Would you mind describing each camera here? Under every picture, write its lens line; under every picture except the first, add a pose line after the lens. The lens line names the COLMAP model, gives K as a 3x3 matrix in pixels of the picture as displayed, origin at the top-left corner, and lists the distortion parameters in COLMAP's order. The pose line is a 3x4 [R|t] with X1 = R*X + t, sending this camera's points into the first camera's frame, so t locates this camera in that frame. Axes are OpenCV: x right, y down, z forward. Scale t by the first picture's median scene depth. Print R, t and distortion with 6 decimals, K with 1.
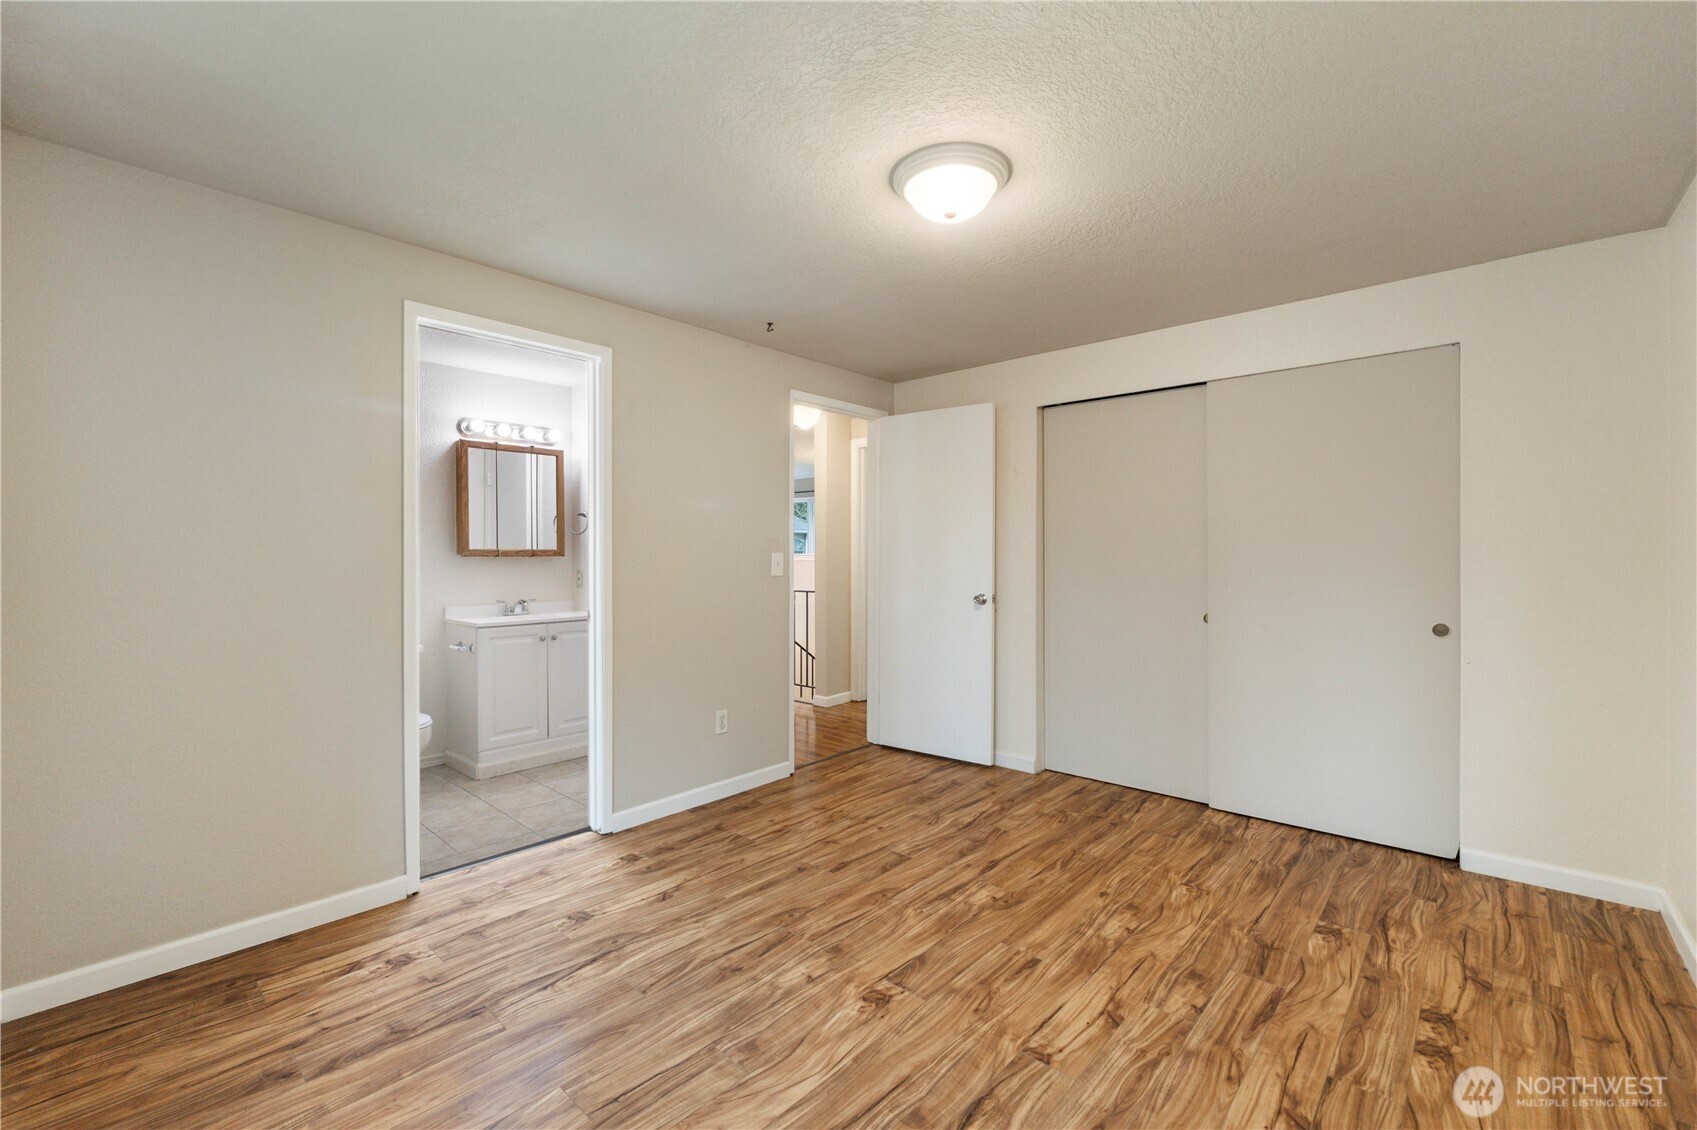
lens RADIAL K [[706.4, 0, 853.6], [0, 706.4, 561.1], [0, 0, 1]] dist [-0.010577, 0.000064]
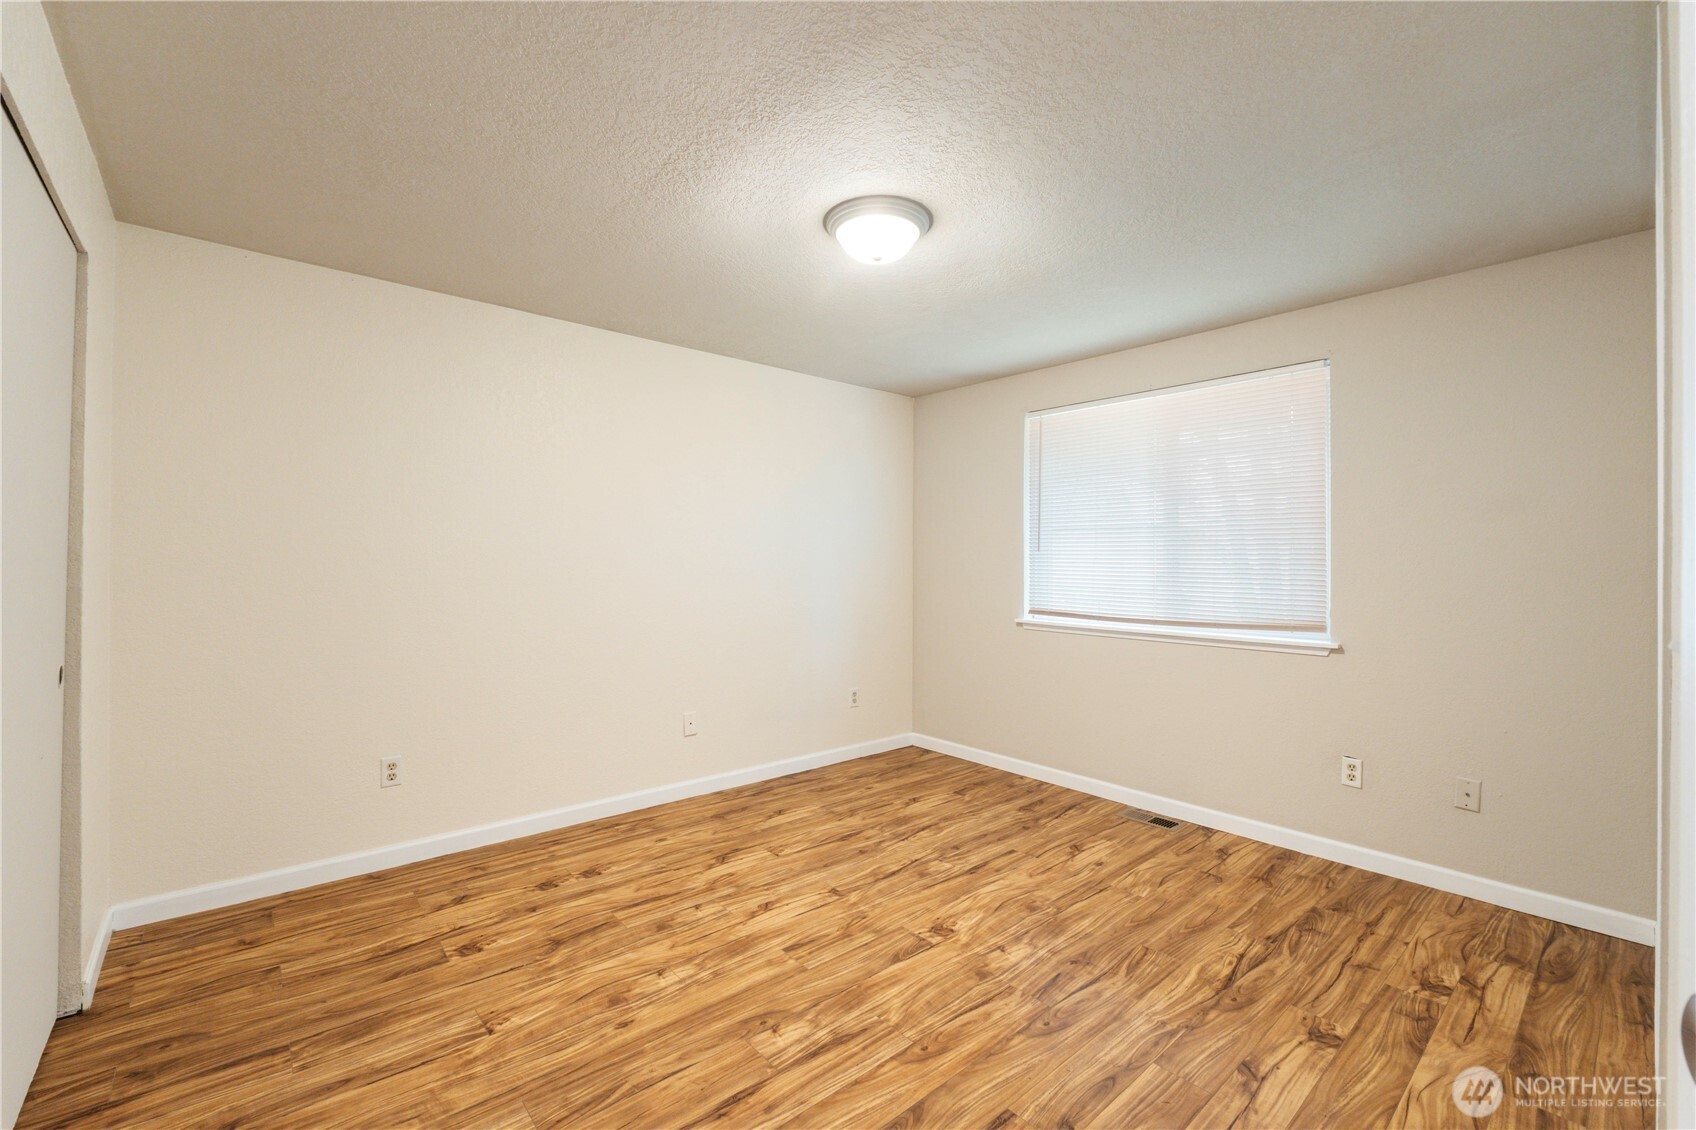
lens RADIAL K [[706.0, 0, 853.1], [0, 706.0, 561.1], [0, 0, 1]] dist [-0.010577, 0.000064]
pose [[-0.992817, -0.006107, 0.119484, 0.039154], [-0.005411, 0.999966, 0.006146, -0.019206], [-0.119517, 0.005455, -0.992817, 1.989988]]
